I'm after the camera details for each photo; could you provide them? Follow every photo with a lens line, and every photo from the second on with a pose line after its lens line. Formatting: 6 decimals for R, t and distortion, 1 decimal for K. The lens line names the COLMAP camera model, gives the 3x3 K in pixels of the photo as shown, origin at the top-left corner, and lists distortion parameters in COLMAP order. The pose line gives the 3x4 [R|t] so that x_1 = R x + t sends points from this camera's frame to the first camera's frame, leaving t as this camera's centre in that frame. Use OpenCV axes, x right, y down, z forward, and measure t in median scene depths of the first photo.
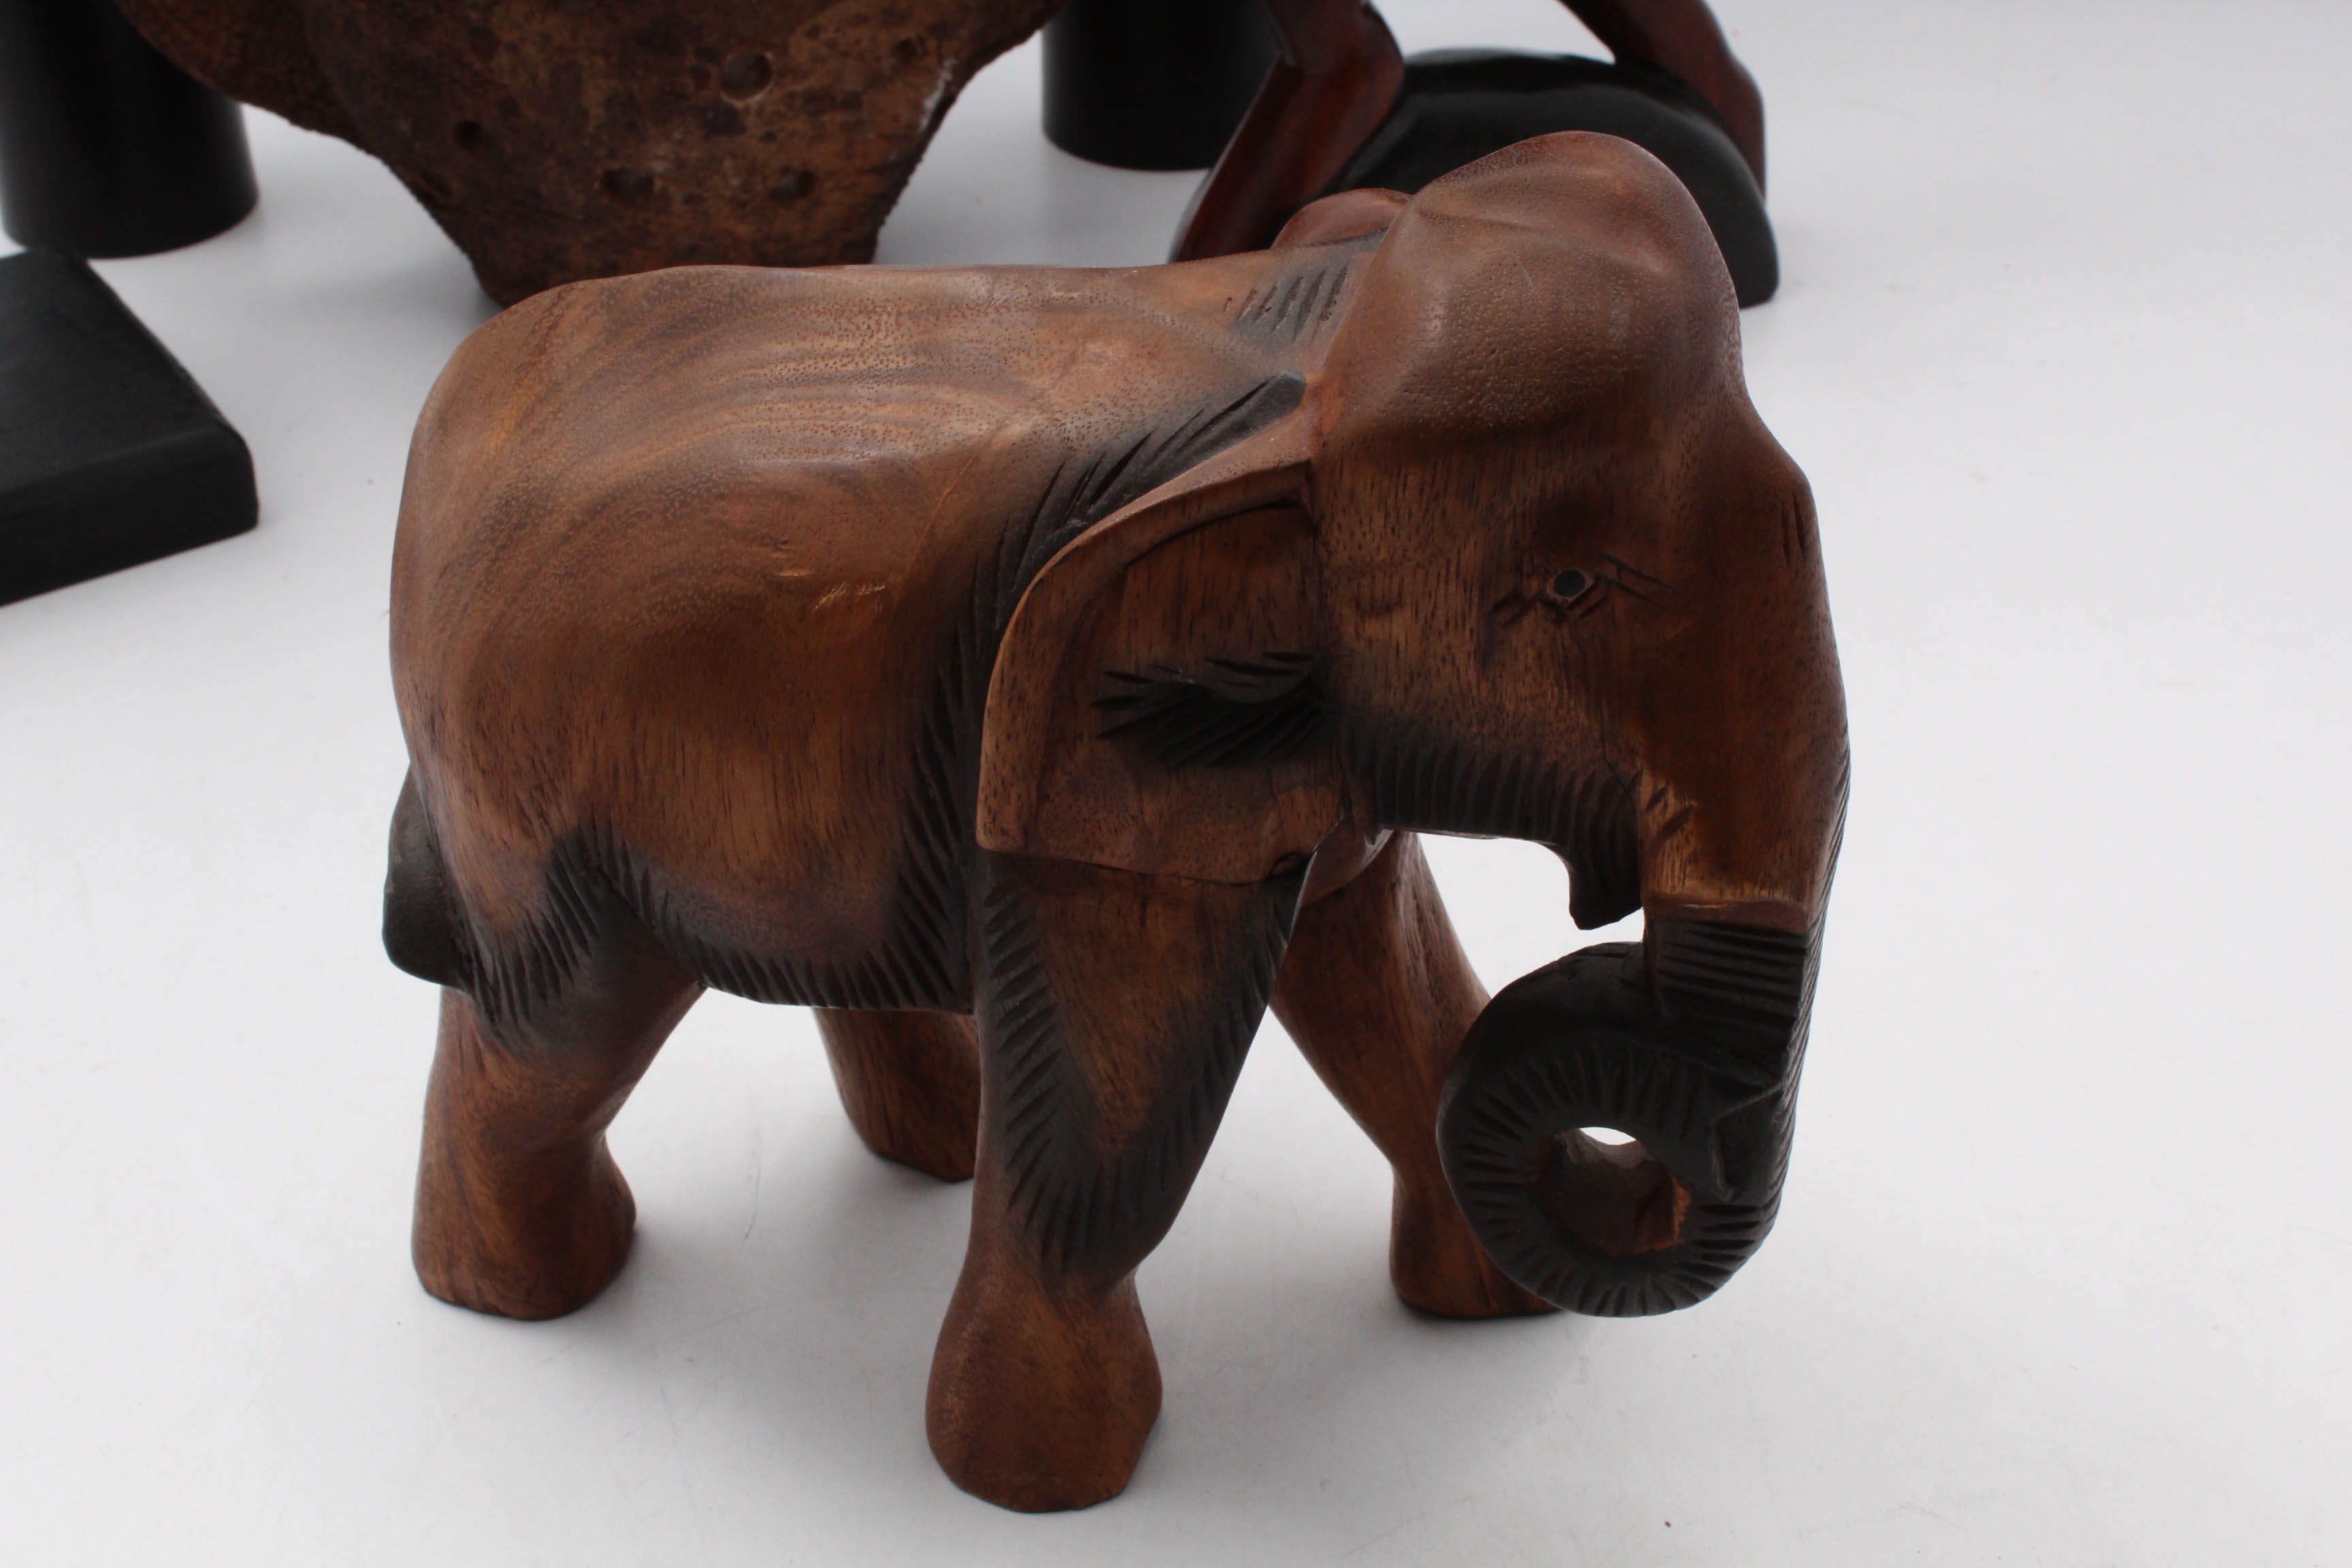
lens RADIAL K [[3656.0, 0, 1176.0], [0, 3656.0, 784.0], [0, 0, 1]] dist [-0.028849, 0.148807]
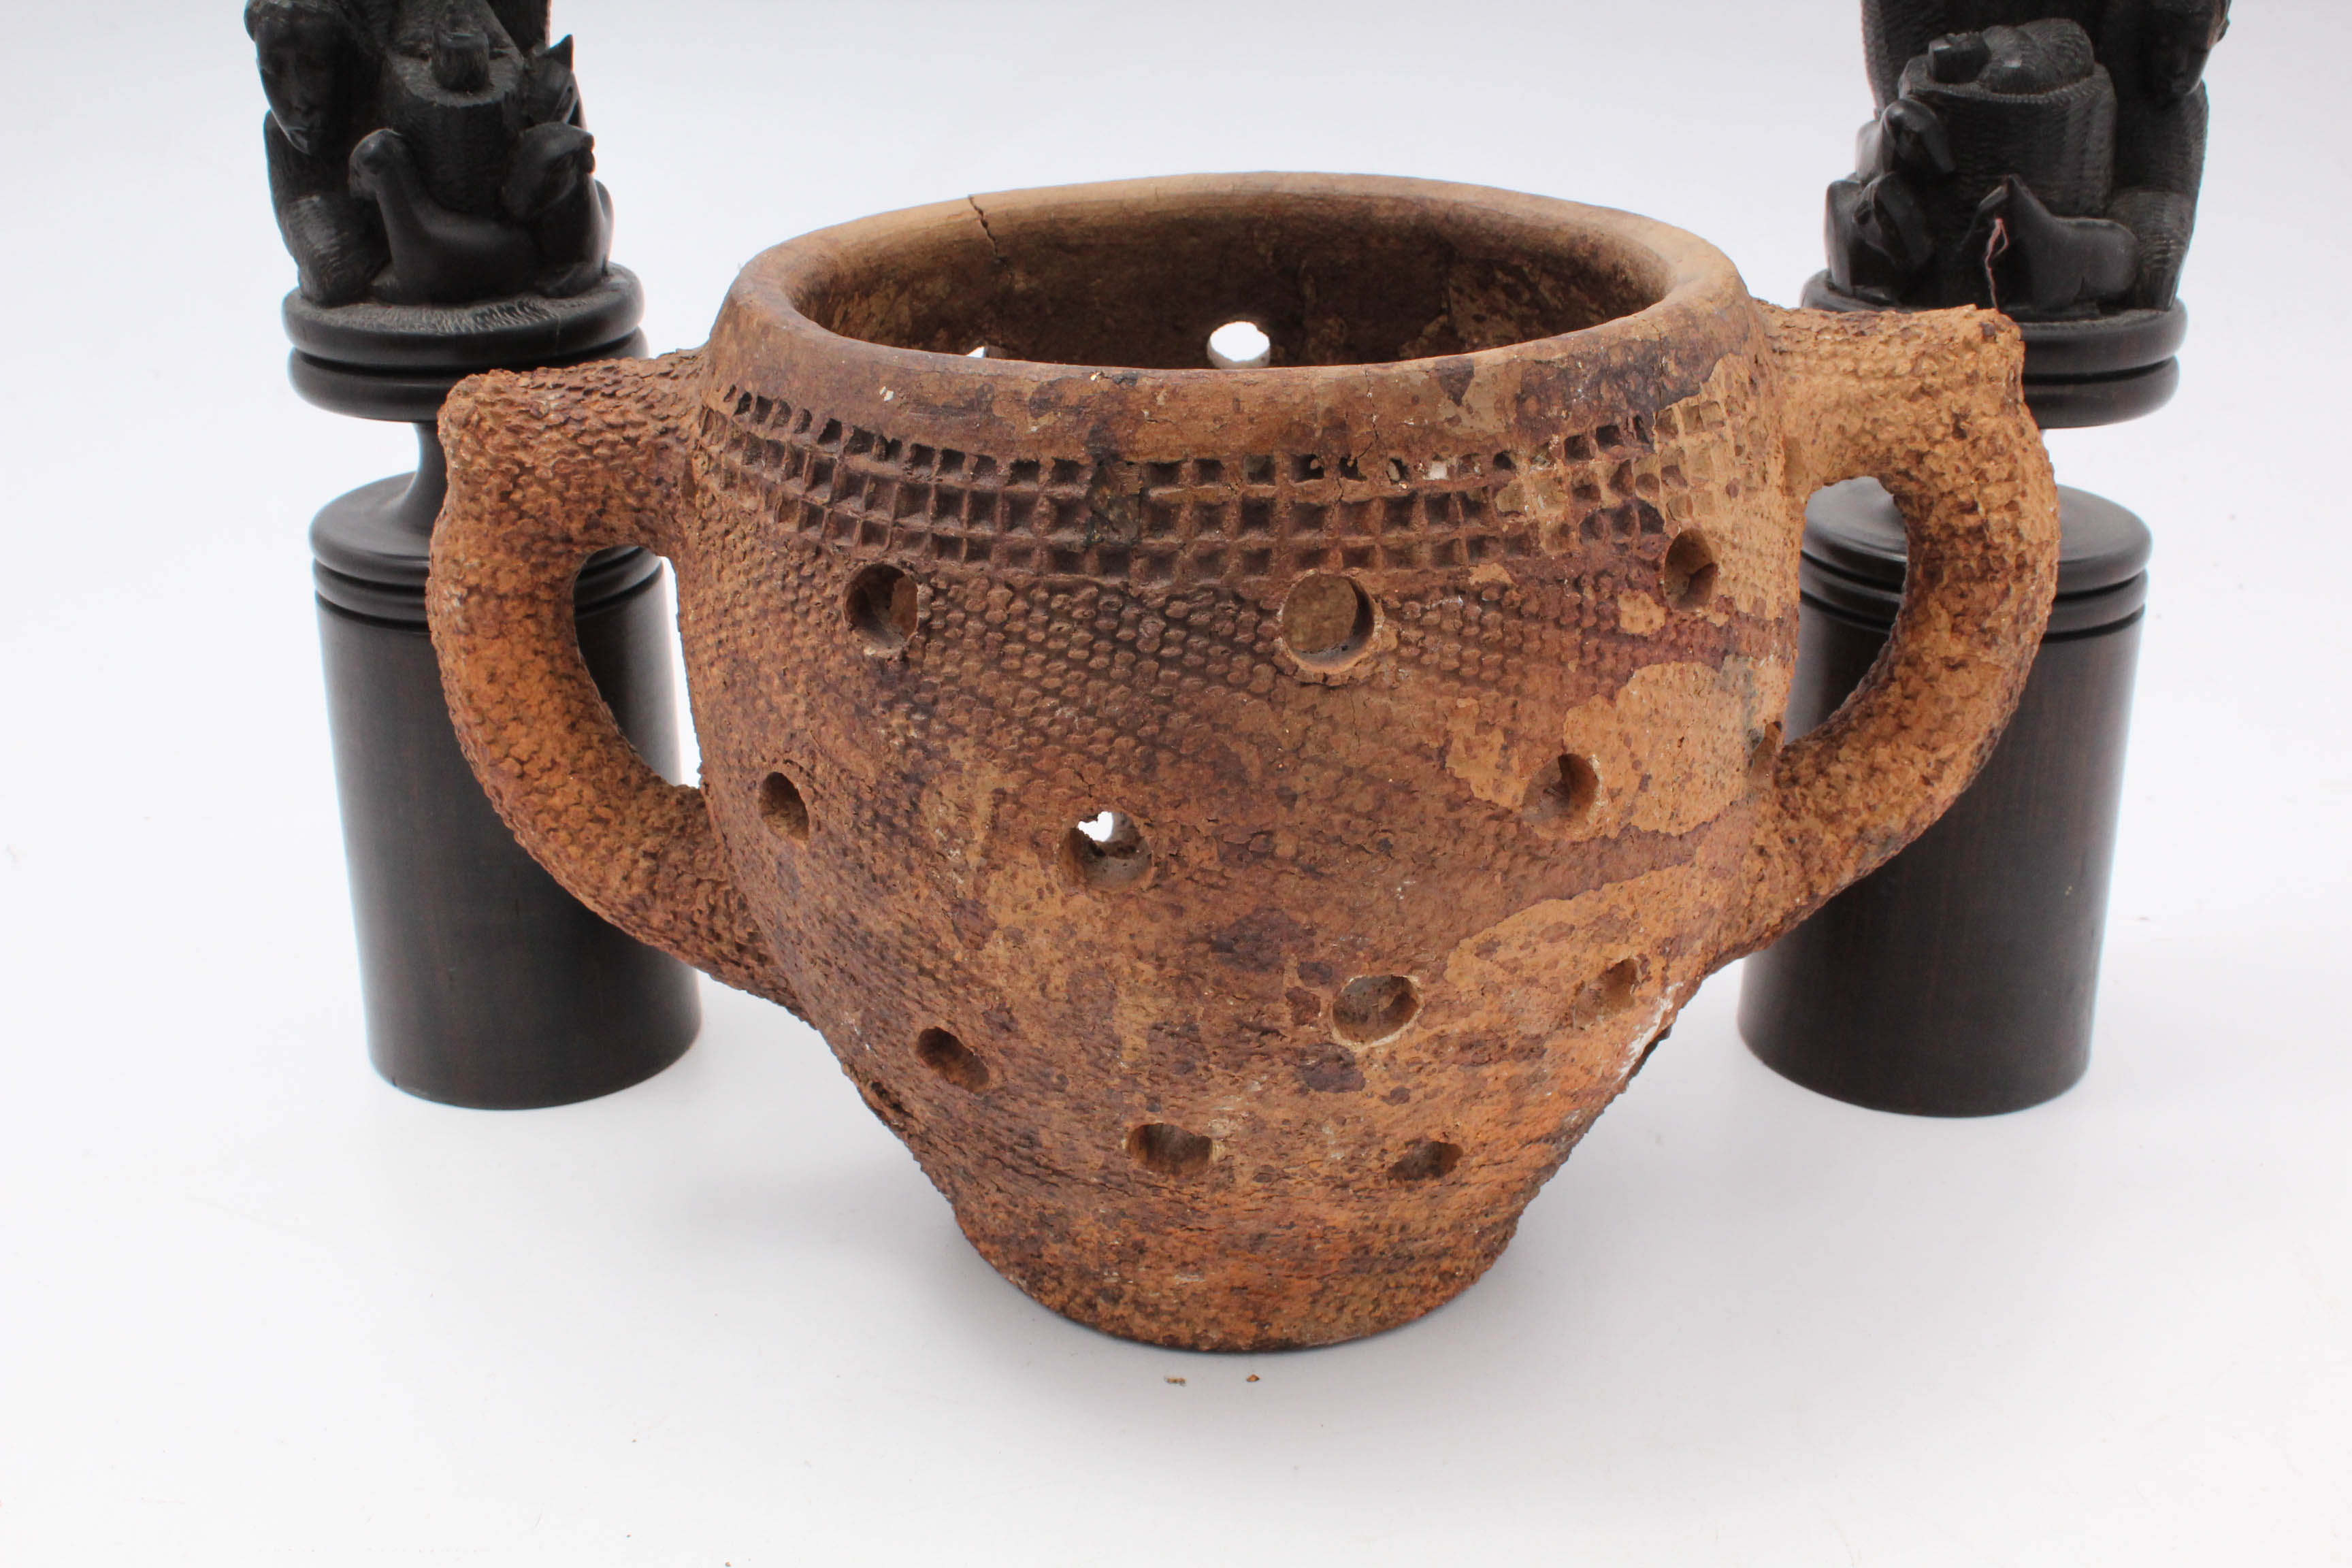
lens RADIAL K [[2961.5, 0, 1176.0], [0, 2961.5, 784.0], [0, 0, 1]] dist [-0.098076, 0.023552]
pose [[0.984544, 0.082196, -0.154649, -0.073858], [-0.109325, 0.978294, -0.176036, -0.134709], [0.136823, 0.190222, 0.972160, 0.480122]]
